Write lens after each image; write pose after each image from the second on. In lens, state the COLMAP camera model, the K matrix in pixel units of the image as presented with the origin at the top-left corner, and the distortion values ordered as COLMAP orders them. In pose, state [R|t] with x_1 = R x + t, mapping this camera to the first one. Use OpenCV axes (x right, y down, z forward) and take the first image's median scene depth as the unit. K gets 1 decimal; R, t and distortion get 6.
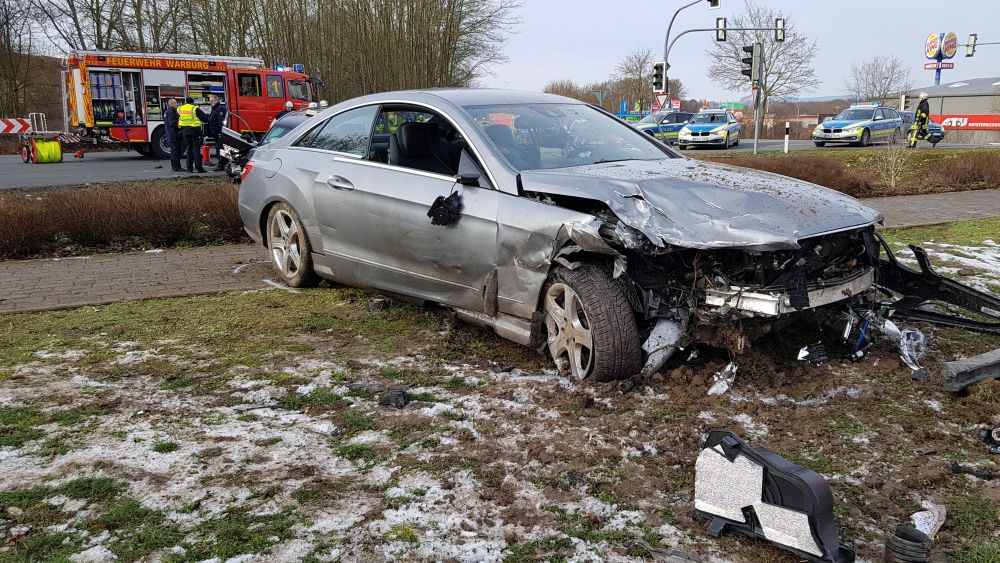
lens RADIAL K [[751.9, 0, 500.2], [0, 751.9, 301.6], [0, 0, 1]] dist [0.061743, -0.086619]
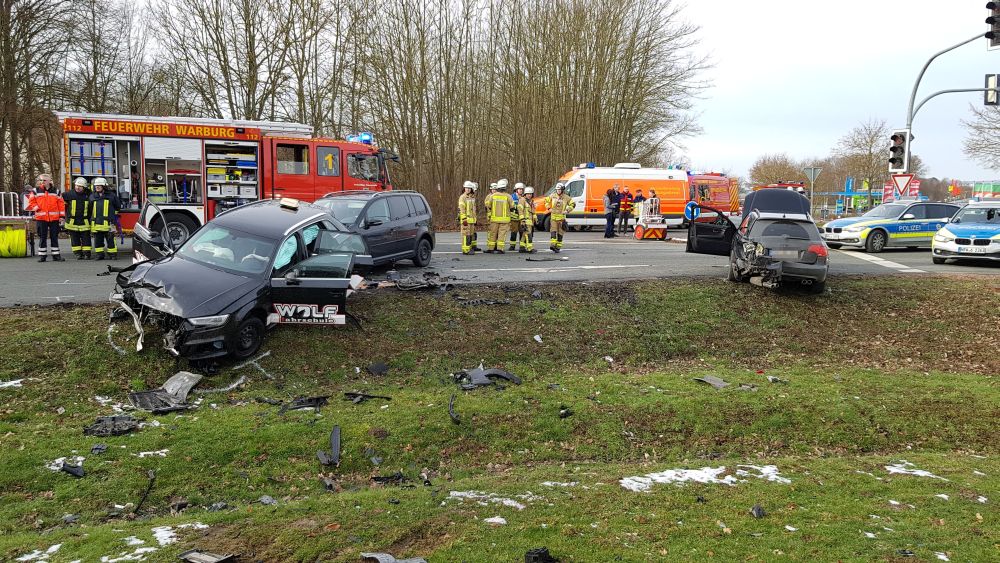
lens RADIAL K [[751.9, 0, 500.2], [0, 751.9, 301.6], [0, 0, 1]] dist [0.061743, -0.086619]
pose [[0.963483, 0.057121, -0.261607, 0.060654], [-0.081294, 0.993268, -0.082526, -0.091599], [0.255132, 0.100779, 0.961640, 0.317145]]
